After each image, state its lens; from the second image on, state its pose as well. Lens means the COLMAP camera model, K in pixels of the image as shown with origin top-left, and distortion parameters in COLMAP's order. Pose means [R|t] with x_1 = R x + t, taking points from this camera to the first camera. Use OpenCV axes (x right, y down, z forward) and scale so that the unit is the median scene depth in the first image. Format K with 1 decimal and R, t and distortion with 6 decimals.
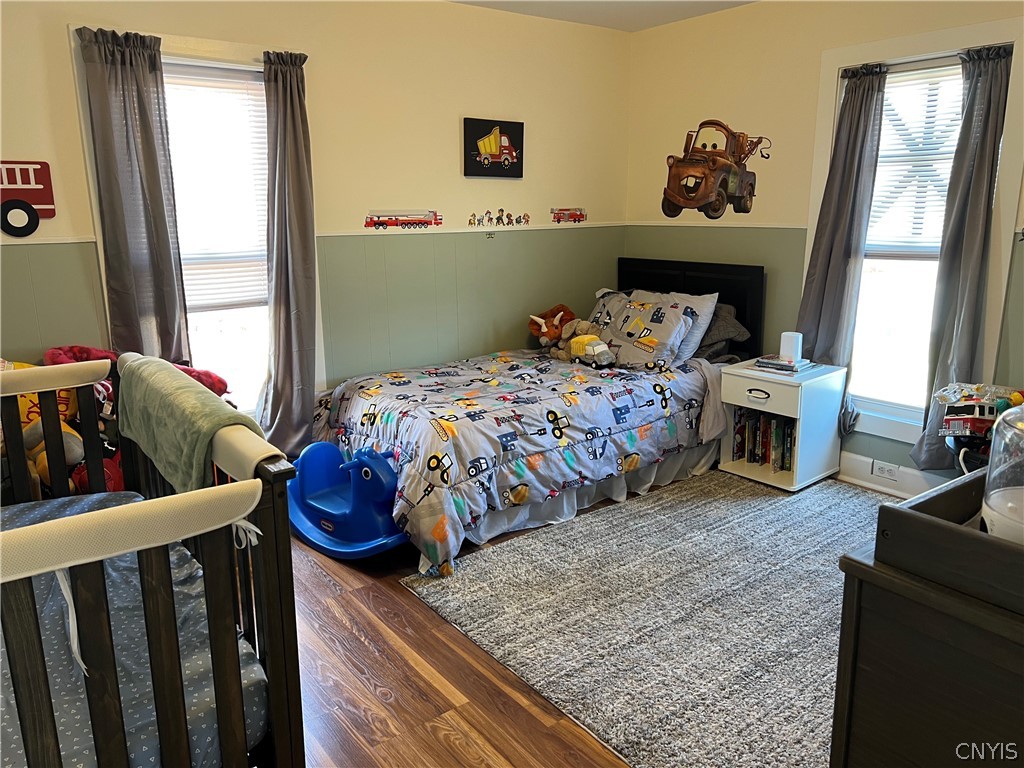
lens RADIAL K [[771.8, 0, 507.9], [0, 771.8, 390.8], [0, 0, 1]] dist [0.057173, -0.070219]
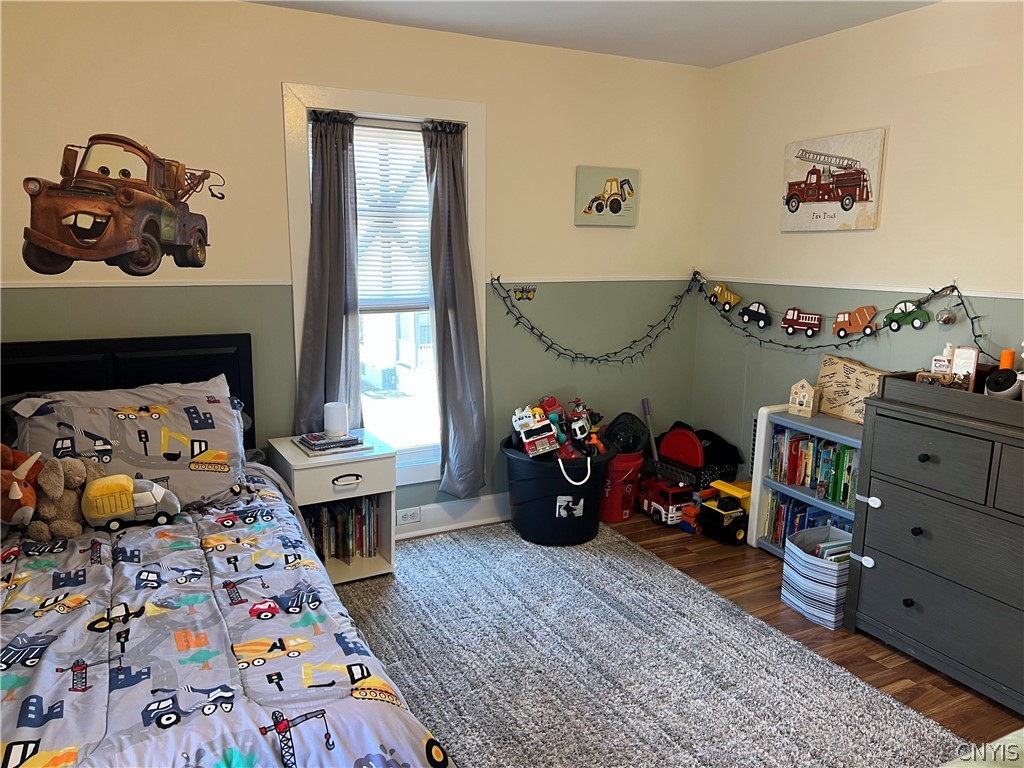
lens RADIAL K [[771.8, 0, 506.9], [0, 771.8, 389.3], [0, 0, 1]] dist [0.057173, -0.070219]
pose [[0.148335, -0.167349, 0.974675, -0.416946], [0.222862, 0.965883, 0.131923, -0.149788], [-0.963499, 0.197649, 0.180570, 0.608618]]
